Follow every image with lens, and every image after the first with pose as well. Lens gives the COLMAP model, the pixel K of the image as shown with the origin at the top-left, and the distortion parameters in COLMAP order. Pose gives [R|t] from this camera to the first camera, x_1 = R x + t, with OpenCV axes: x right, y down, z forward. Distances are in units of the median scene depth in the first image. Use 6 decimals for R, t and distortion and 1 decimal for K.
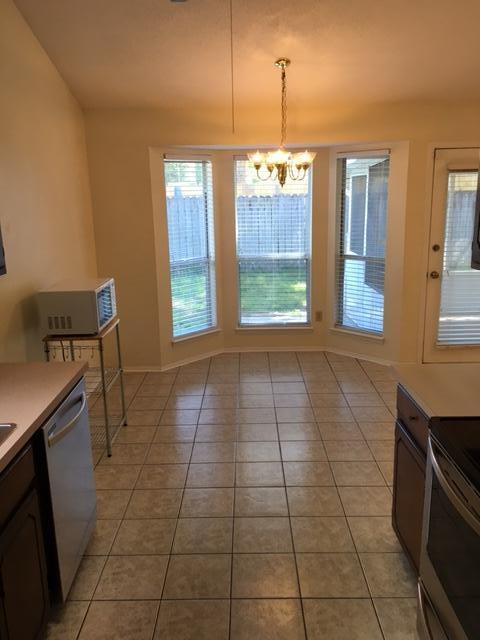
lens RADIAL K [[543.5, 0, 240.0], [0, 543.5, 320.0], [0, 0, 1]] dist [0.083621, -0.100905]
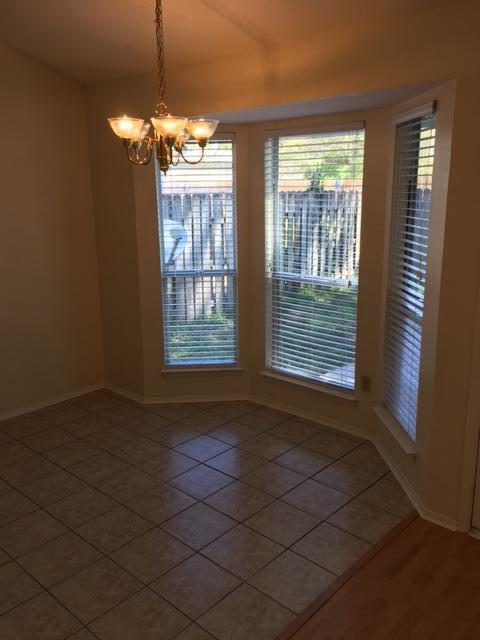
lens RADIAL K [[543.5, 0, 240.0], [0, 543.5, 320.0], [0, 0, 1]] dist [0.083621, -0.100905]
pose [[0.745416, 0.174769, -0.643281, 0.444333], [-0.159636, 0.983741, 0.082285, -0.112538], [0.647202, 0.041354, 0.761196, 0.450512]]
